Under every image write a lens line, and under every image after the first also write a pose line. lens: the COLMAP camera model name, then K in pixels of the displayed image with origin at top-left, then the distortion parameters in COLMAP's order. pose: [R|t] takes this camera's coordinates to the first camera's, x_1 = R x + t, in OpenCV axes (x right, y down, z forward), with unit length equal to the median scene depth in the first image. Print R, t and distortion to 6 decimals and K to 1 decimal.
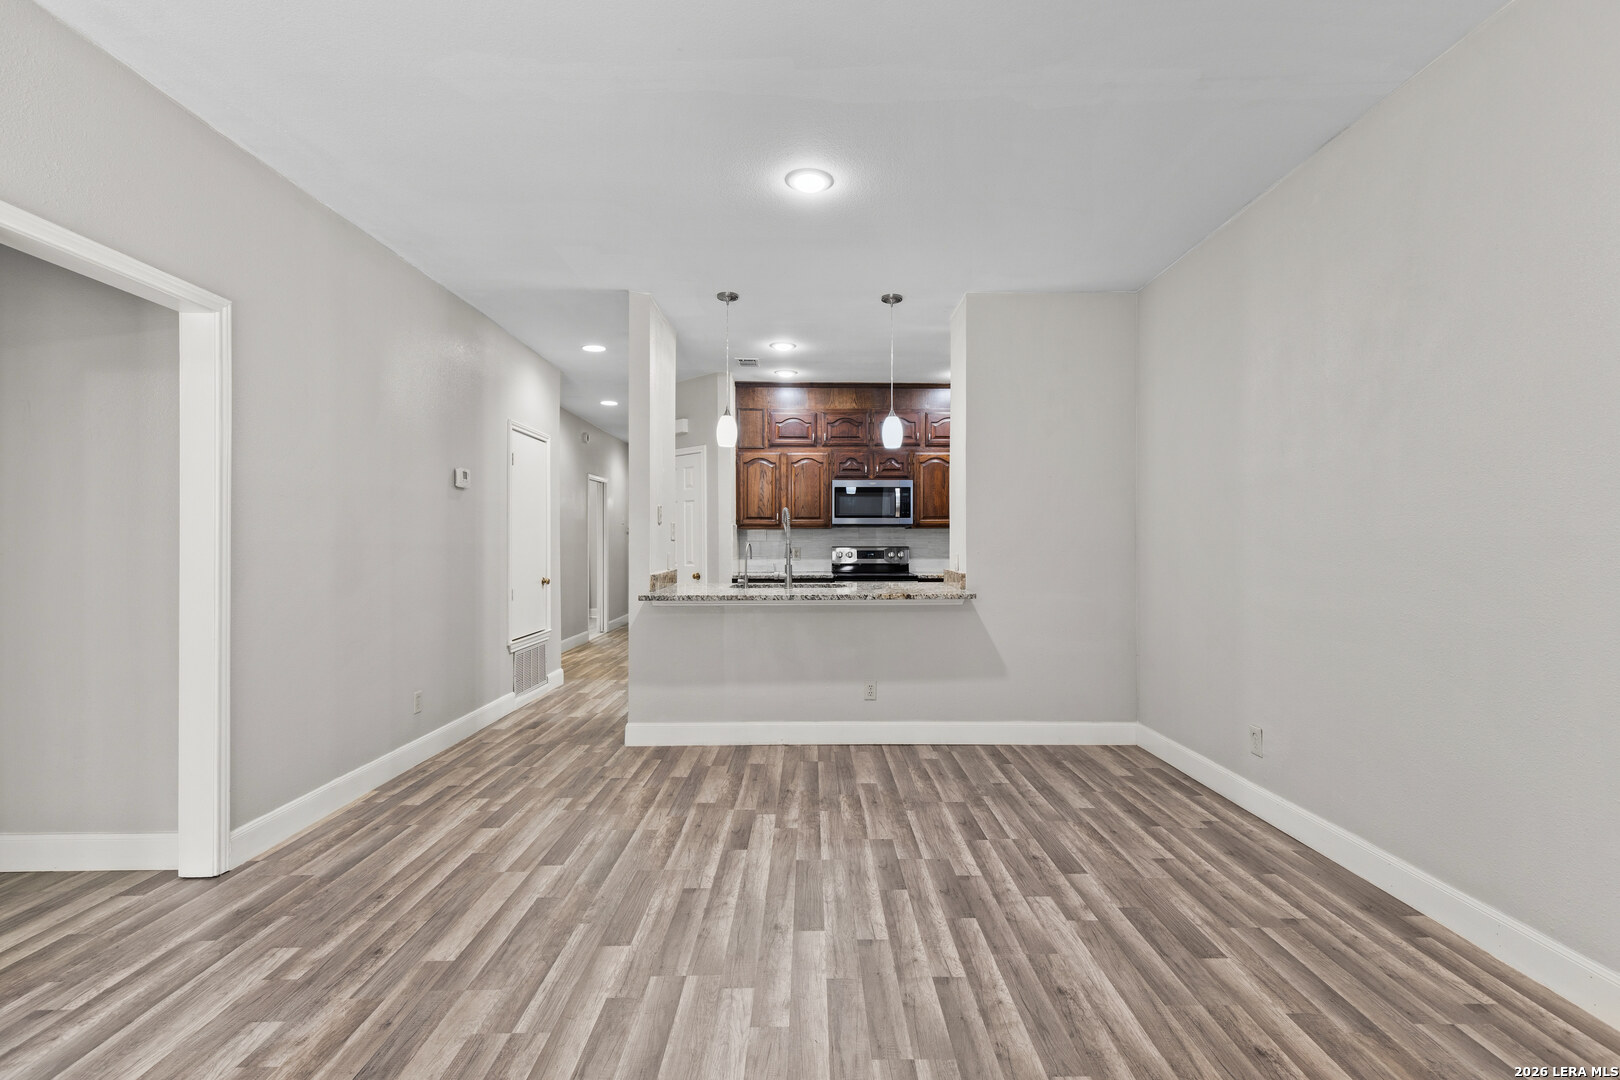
lens RADIAL K [[728.5, 0, 820.6], [0, 728.5, 541.6], [0, 0, 1]] dist [0.005899, -0.000090]
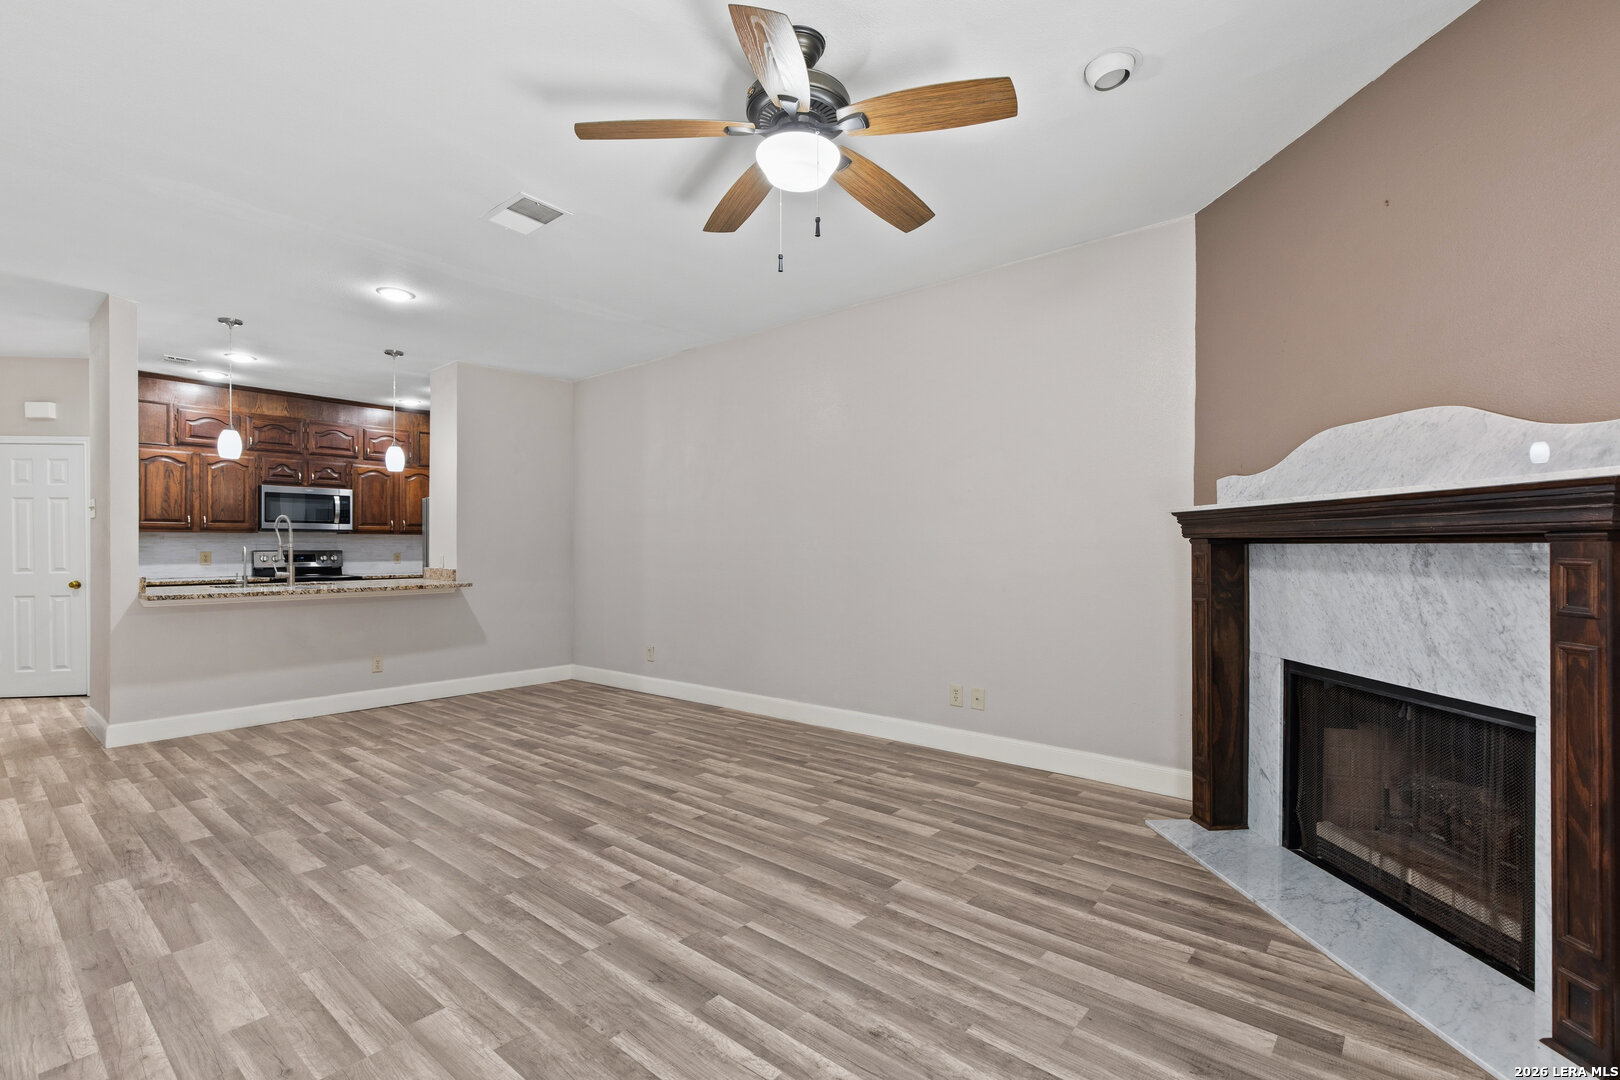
lens RADIAL K [[741.5, 0, 819.4], [0, 741.5, 545.9], [0, 0, 1]] dist [0.008647, -0.000224]
pose [[0.657566, 0.002285, 0.753394, -0.679345], [-0.000354, 0.999996, -0.002724, 0.008334], [-0.753397, 0.001524, 0.657564, -0.704240]]
